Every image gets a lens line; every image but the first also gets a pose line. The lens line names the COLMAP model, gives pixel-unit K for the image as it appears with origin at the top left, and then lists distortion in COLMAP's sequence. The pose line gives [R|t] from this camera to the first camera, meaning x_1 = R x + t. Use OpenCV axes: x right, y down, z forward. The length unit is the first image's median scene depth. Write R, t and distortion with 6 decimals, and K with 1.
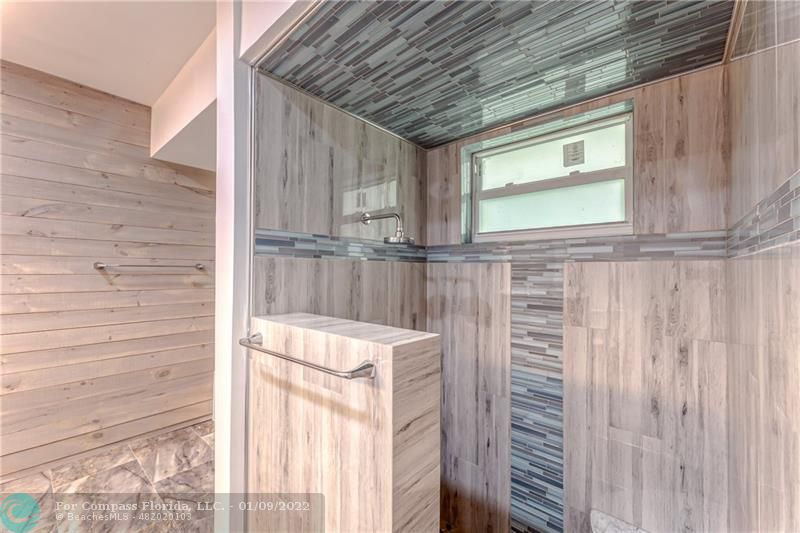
lens RADIAL K [[327.6, 0, 396.9], [0, 327.6, 267.6], [0, 0, 1]] dist [0.007008, -0.000503]
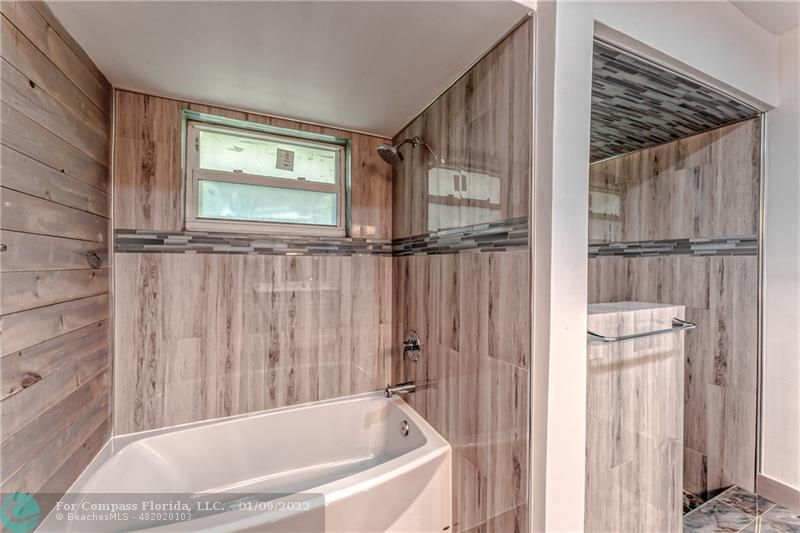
lens RADIAL K [[306.9, 0, 394.8], [0, 306.9, 263.9], [0, 0, 1]] dist [-0.000374, 0.000004]
pose [[0.414762, 0.002906, 0.909925, -0.302599], [-0.014255, 0.999893, 0.003304, 0.004634], [-0.909818, -0.014342, 0.414759, 0.239123]]
